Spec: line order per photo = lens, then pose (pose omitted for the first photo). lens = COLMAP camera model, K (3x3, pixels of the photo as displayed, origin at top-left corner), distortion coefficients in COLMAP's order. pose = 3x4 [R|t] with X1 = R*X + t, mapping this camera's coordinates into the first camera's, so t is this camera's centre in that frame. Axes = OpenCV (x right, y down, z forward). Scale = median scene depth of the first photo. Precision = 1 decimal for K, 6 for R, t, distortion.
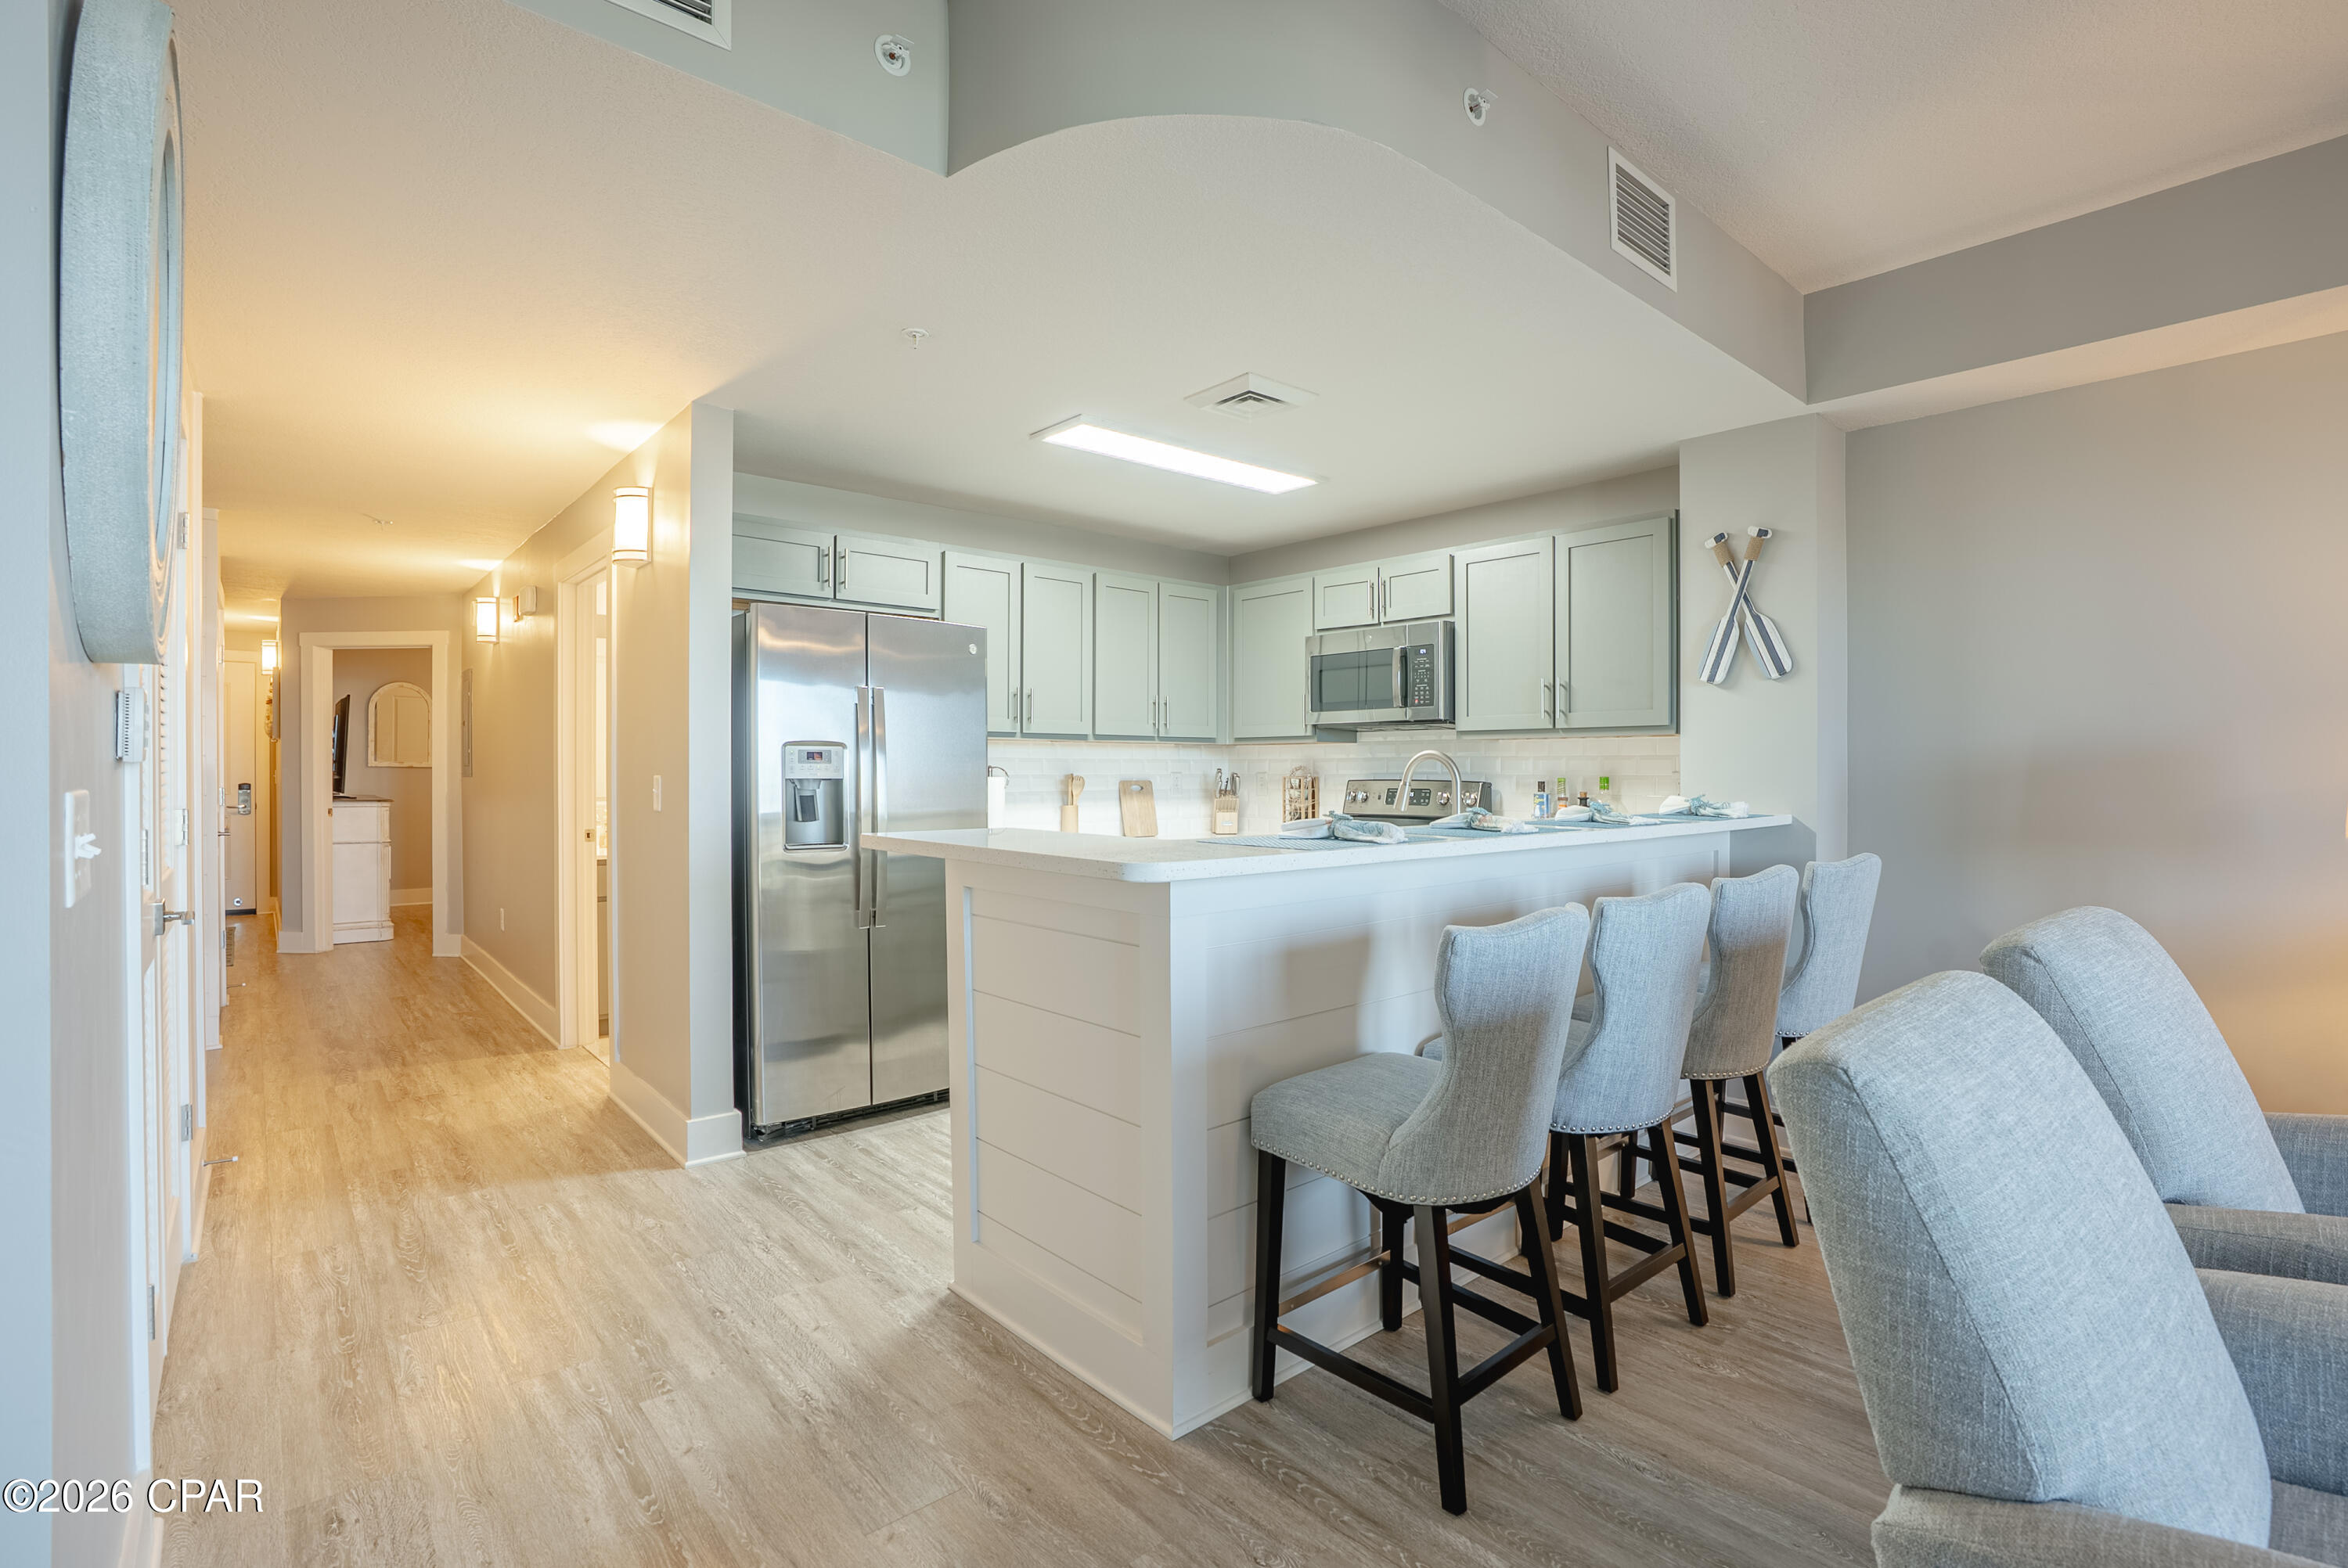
lens RADIAL K [[1104.5, 0, 1179.7], [0, 1104.5, 776.7], [0, 0, 1]] dist [-0.069416, 0.029461]
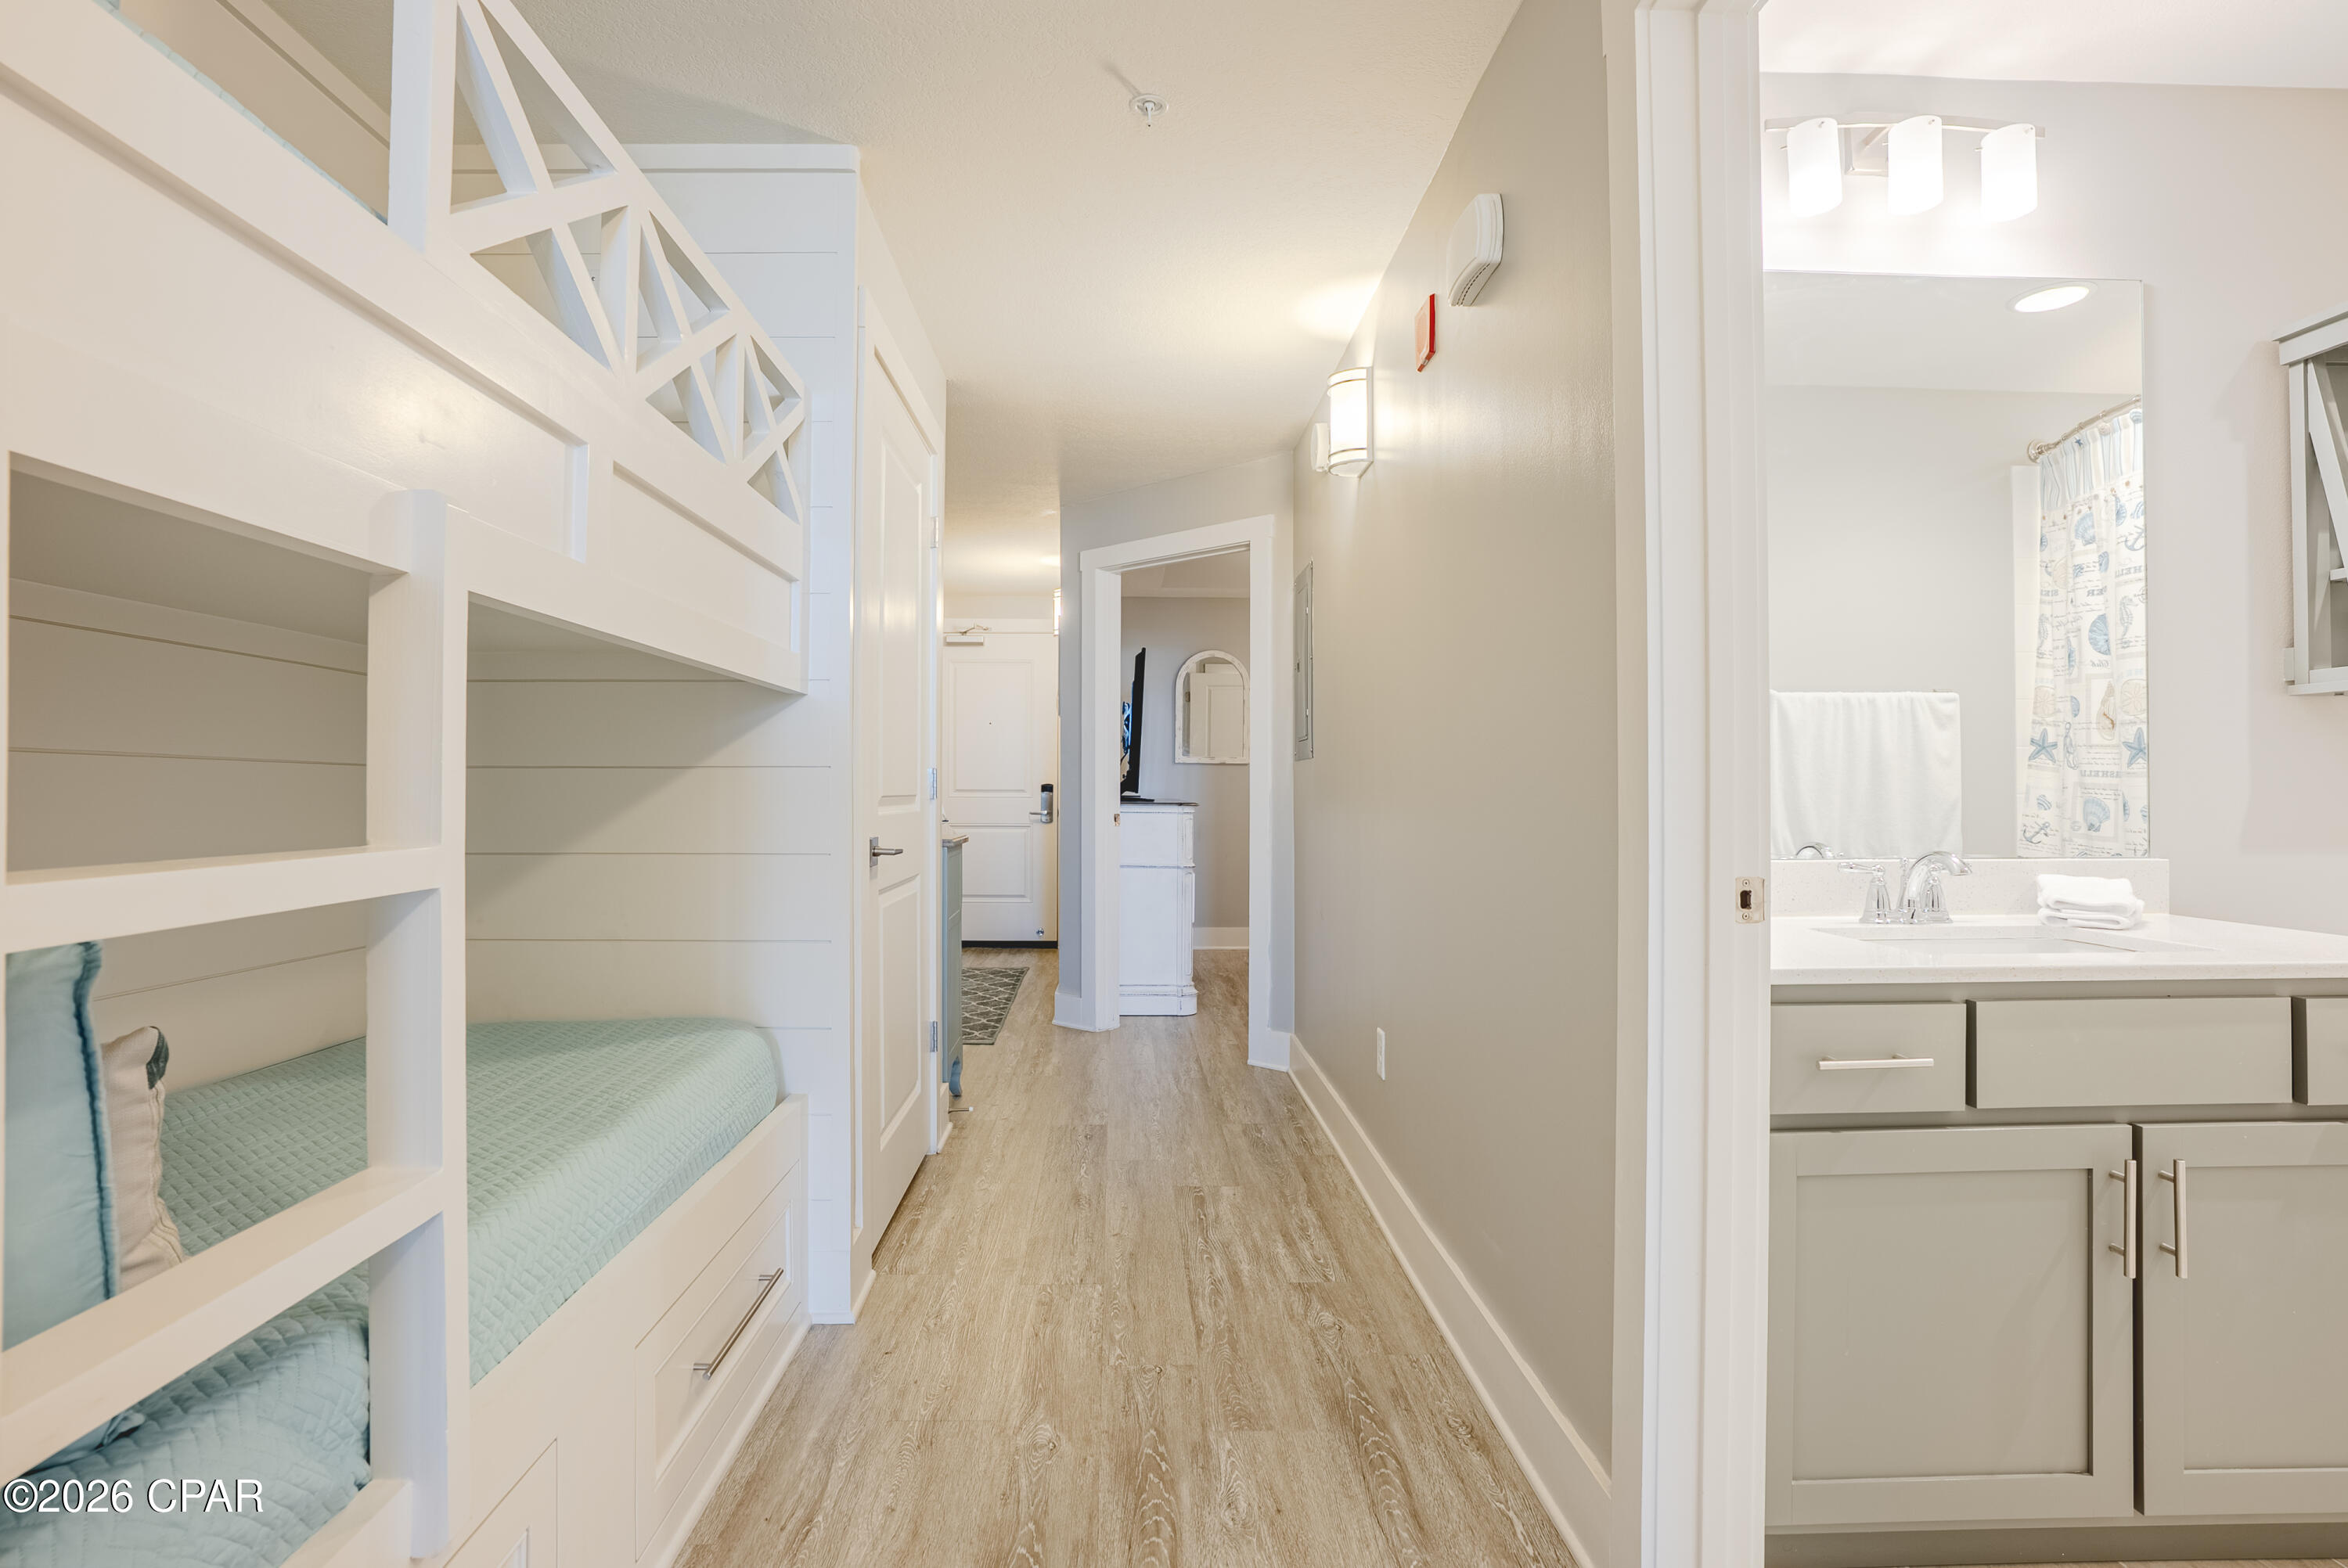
lens RADIAL K [[1210.9, 0, 1174.0], [0, 1210.9, 784.0], [0, 0, 1]] dist [-0.000561, -0.000025]
pose [[0.786508, -0.001415, -0.617579, -0.299376], [-0.006841, 0.999916, -0.011003, 0.019338], [0.617542, 0.012879, 0.786432, 0.425744]]
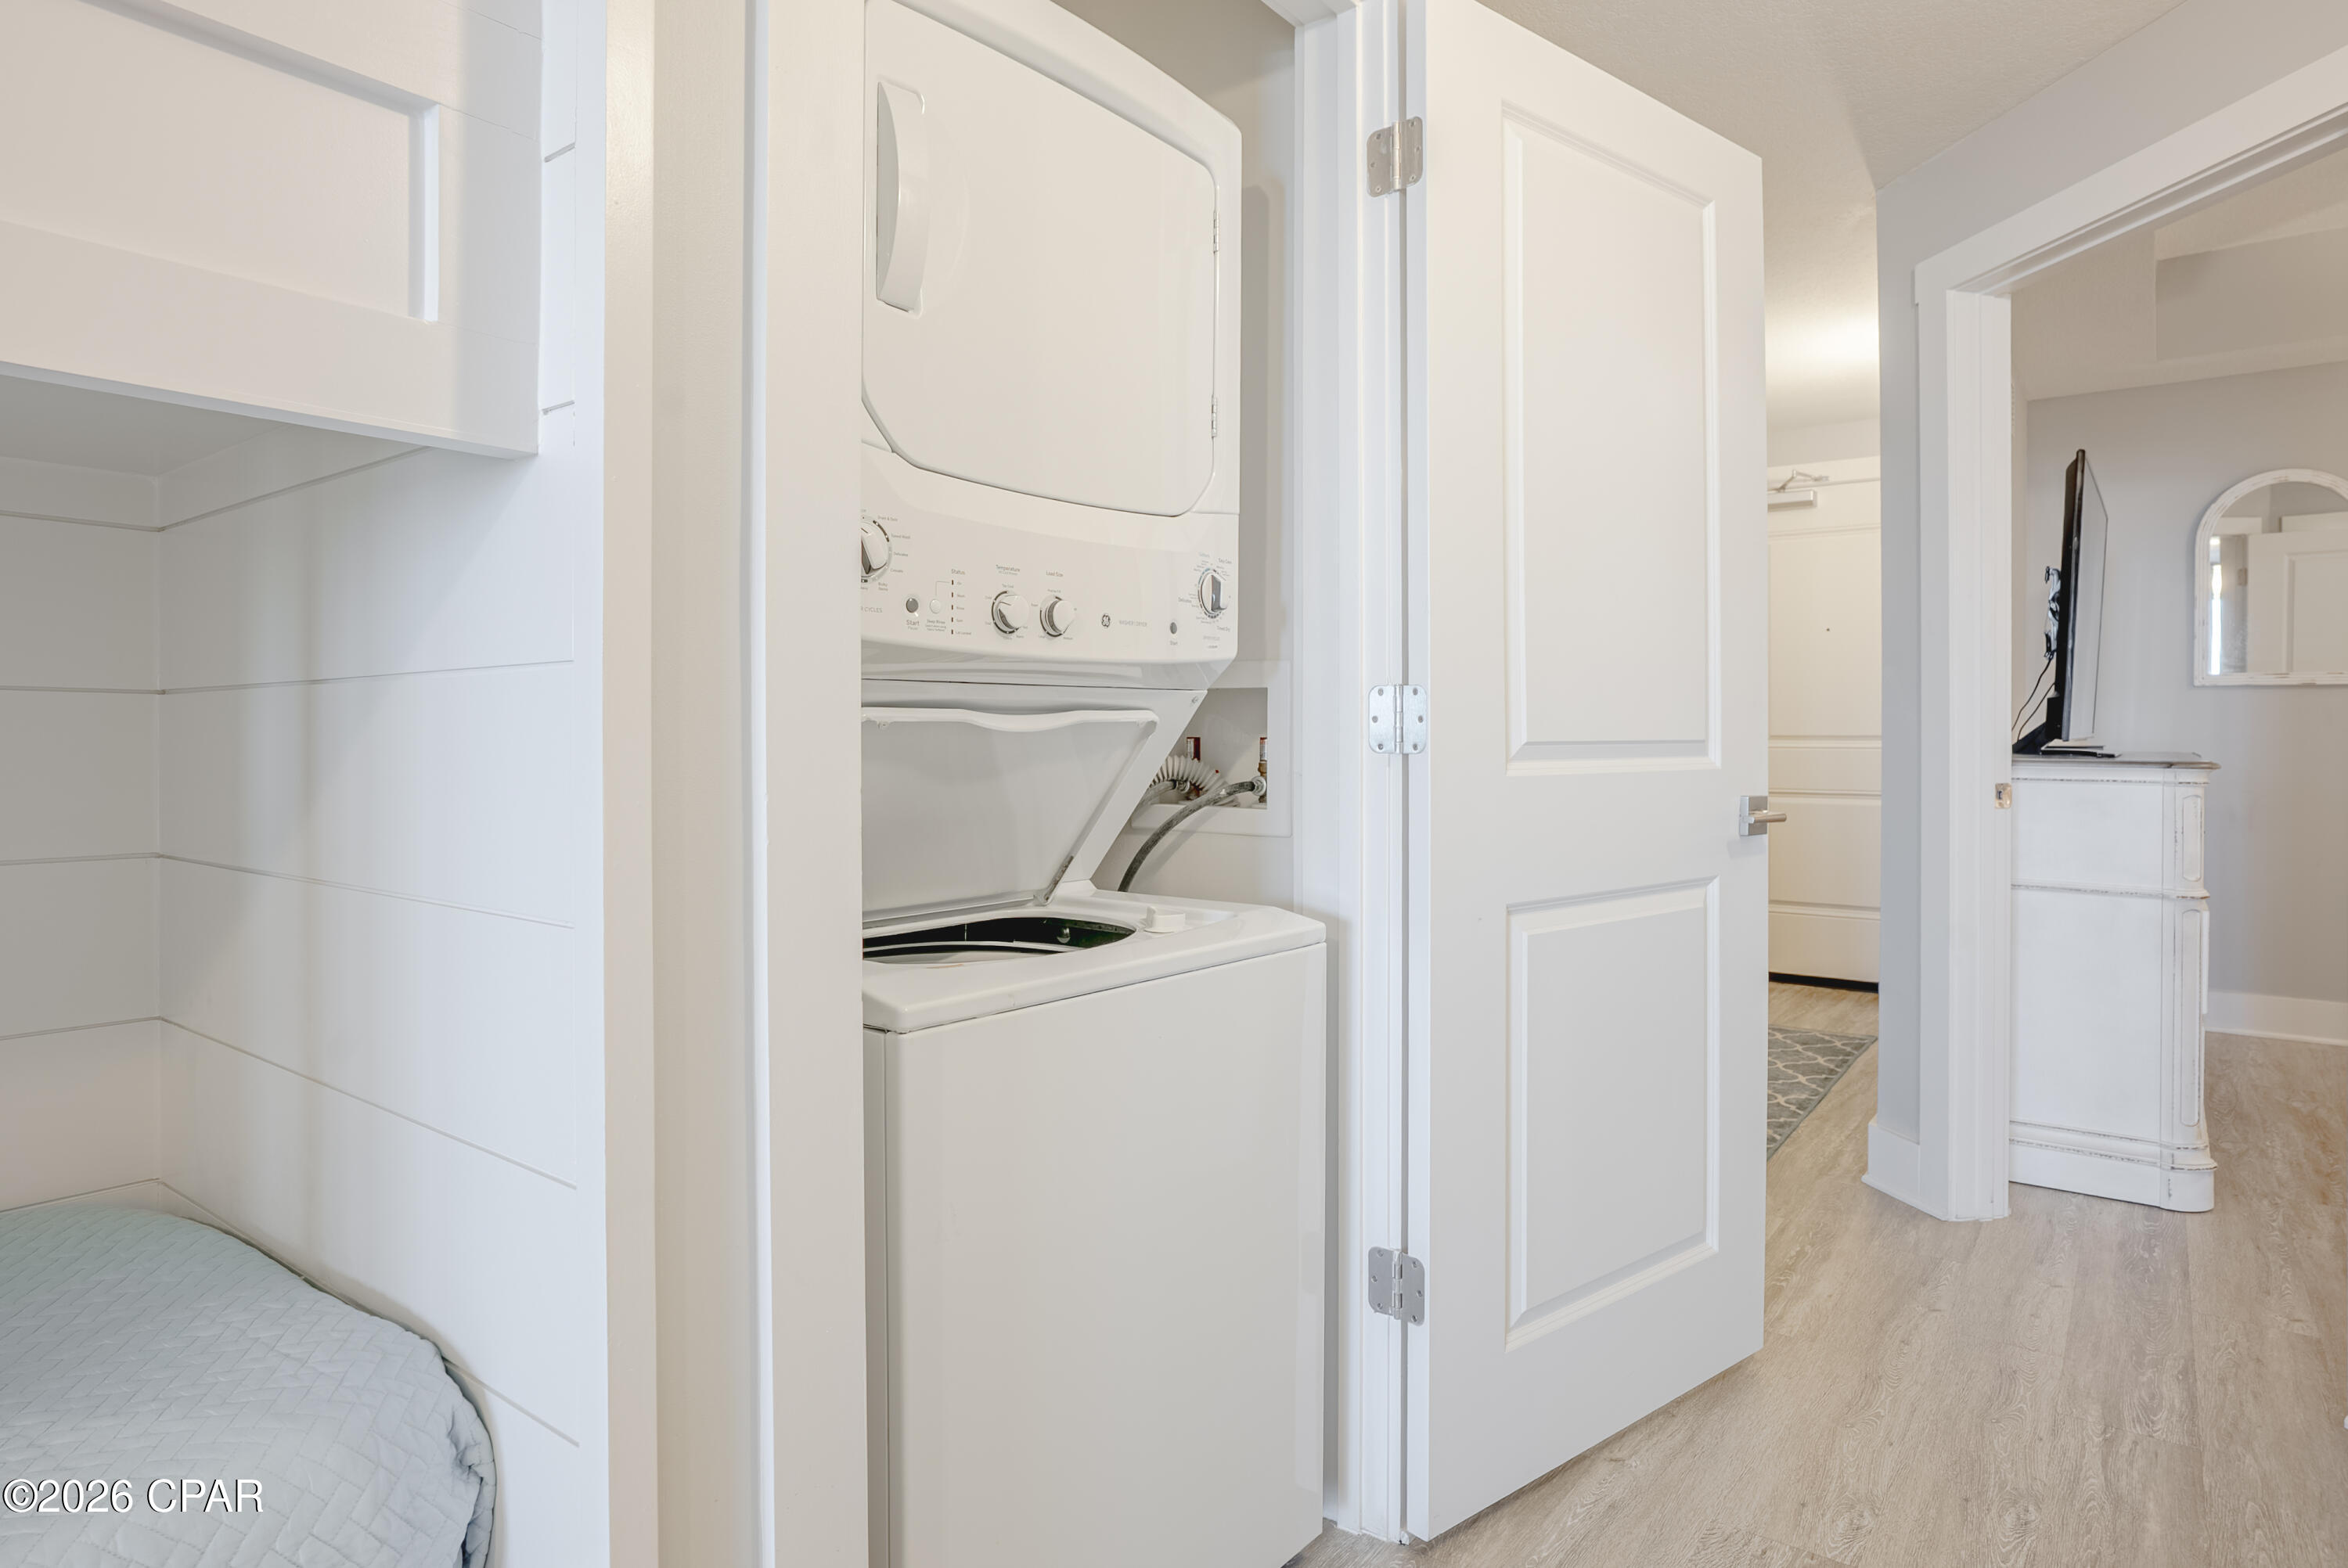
lens RADIAL K [[1310.6, 0, 1174.0], [0, 1310.6, 784.0], [0, 0, 1]] dist [0.000112, 0.000281]
pose [[0.213695, 0.018149, -0.976732, -0.457577], [0.004754, 0.999796, 0.019618, 0.020555], [0.976889, -0.008836, 0.213566, 0.667919]]
